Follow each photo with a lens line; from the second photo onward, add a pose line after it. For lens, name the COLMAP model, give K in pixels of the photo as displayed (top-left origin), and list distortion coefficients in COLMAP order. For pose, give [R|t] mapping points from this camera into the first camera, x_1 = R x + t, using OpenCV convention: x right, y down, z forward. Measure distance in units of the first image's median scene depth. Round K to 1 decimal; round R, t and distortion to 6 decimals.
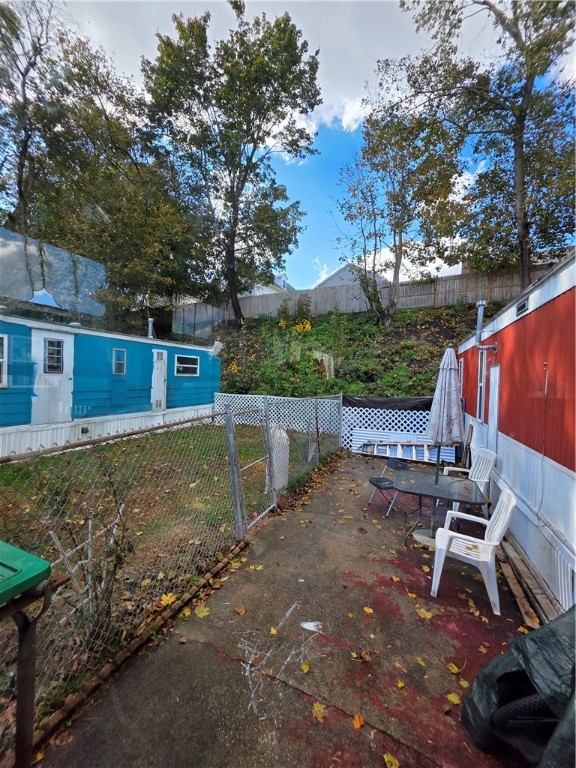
lens RADIAL K [[304.3, 0, 284.5], [0, 304.3, 387.6], [0, 0, 1]] dist [-0.001812, 0.000554]
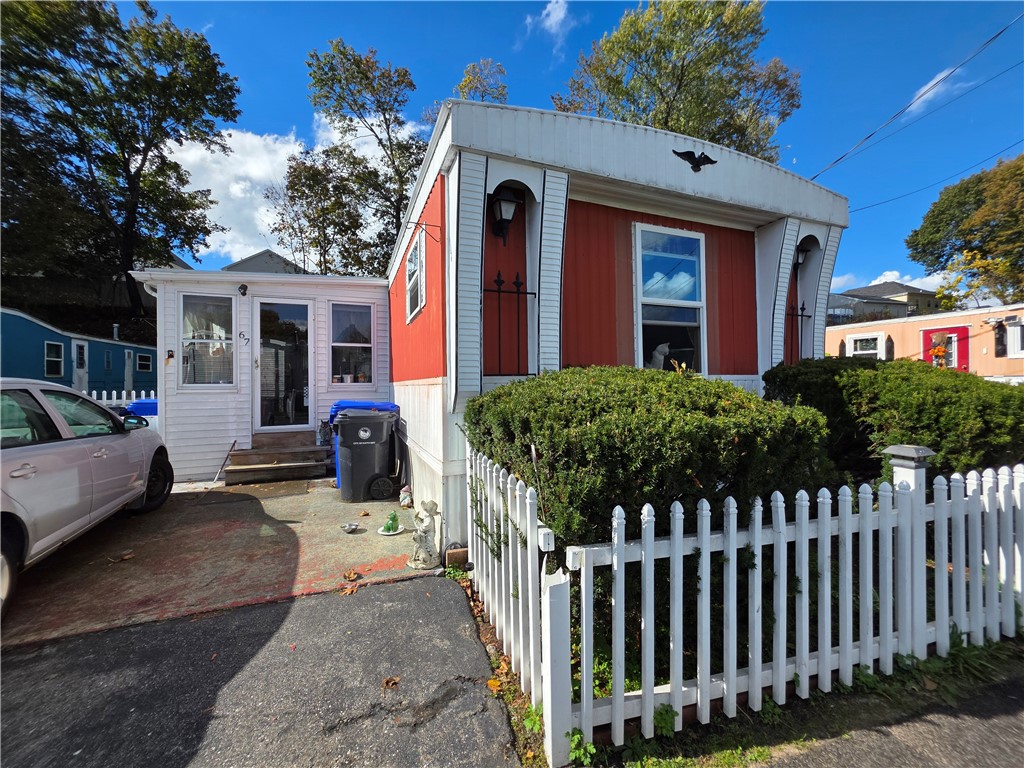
lens RADIAL K [[405.7, 0, 507.3], [0, 405.7, 385.0], [0, 0, 1]] dist [-0.001812, 0.000554]
pose [[0.719284, -0.045371, 0.693233, -0.432722], [0.055541, 0.998427, 0.007717, 0.091072], [-0.692493, 0.032952, 0.720672, -1.236323]]
